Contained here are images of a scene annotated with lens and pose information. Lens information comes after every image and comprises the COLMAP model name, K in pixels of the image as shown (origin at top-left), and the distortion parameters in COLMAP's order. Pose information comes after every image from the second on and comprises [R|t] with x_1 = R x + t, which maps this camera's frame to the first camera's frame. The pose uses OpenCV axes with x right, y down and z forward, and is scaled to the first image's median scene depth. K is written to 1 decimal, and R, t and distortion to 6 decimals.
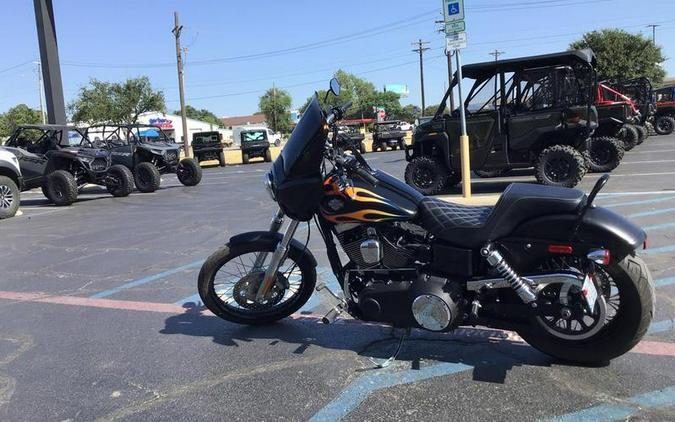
lens RADIAL K [[600.0, 0, 324.5], [0, 600.0, 212.2], [0, 0, 1]] dist [0.088058, -0.161333]
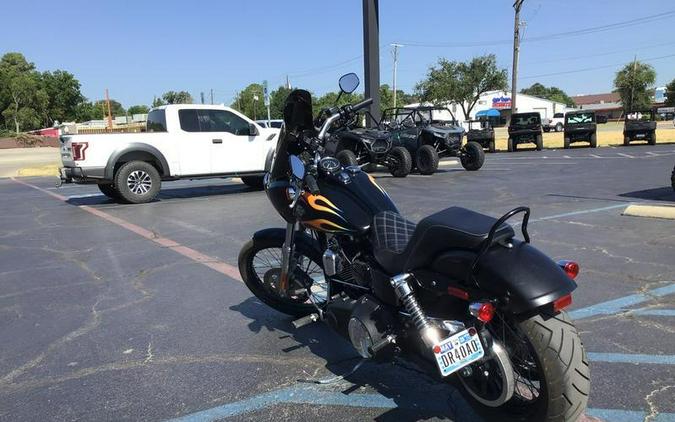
lens RADIAL K [[605.7, 0, 324.7], [0, 605.7, 224.0], [0, 0, 1]] dist [0.090488, -0.155866]
pose [[0.850172, 0.108206, -0.515266, 0.473766], [-0.081573, 0.993907, 0.074127, -0.056972], [0.520147, -0.020989, 0.853819, 0.148415]]
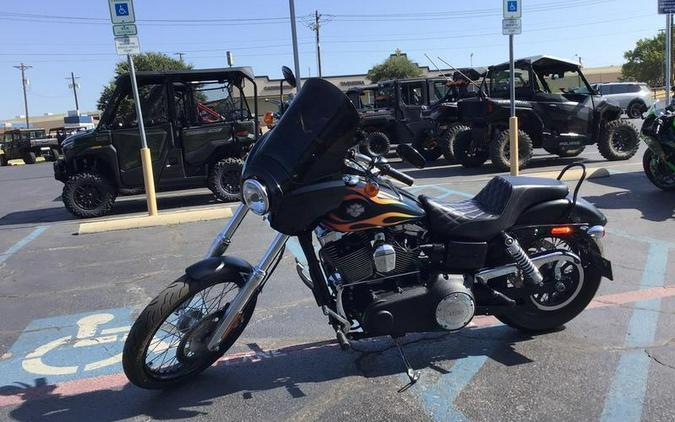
lens RADIAL K [[605.7, 0, 324.7], [0, 605.7, 224.0], [0, 0, 1]] dist [0.090488, -0.155866]
pose [[0.742418, -0.086966, 0.664268, -0.502801], [0.096942, 0.995049, 0.021924, -0.013910], [-0.662886, 0.048119, 0.747173, 0.314682]]
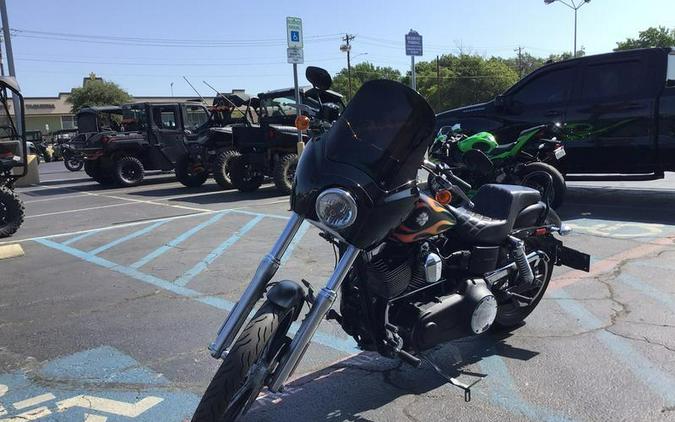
lens RADIAL K [[613.6, 0, 326.6], [0, 613.6, 230.2], [0, 0, 1]] dist [0.093169, -0.196829]
pose [[0.343292, -0.089645, 0.934941, -0.694979], [0.144000, 0.988689, 0.041925, -0.043762], [-0.928124, 0.120239, 0.352318, 0.691562]]
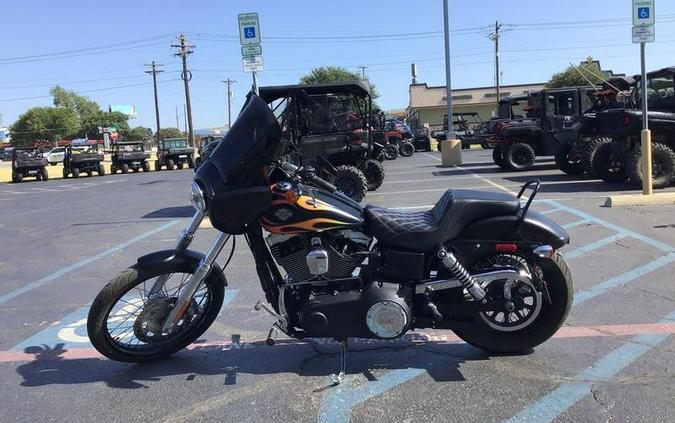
lens RADIAL K [[605.9, 0, 325.6], [0, 605.9, 181.8], [0, 0, 1]] dist [0.084313, -0.165257]
pose [[0.905823, -0.001511, 0.423654, -0.272344], [0.039391, 0.995962, -0.080671, 0.013478], [-0.421821, 0.089762, 0.902225, 0.091557]]
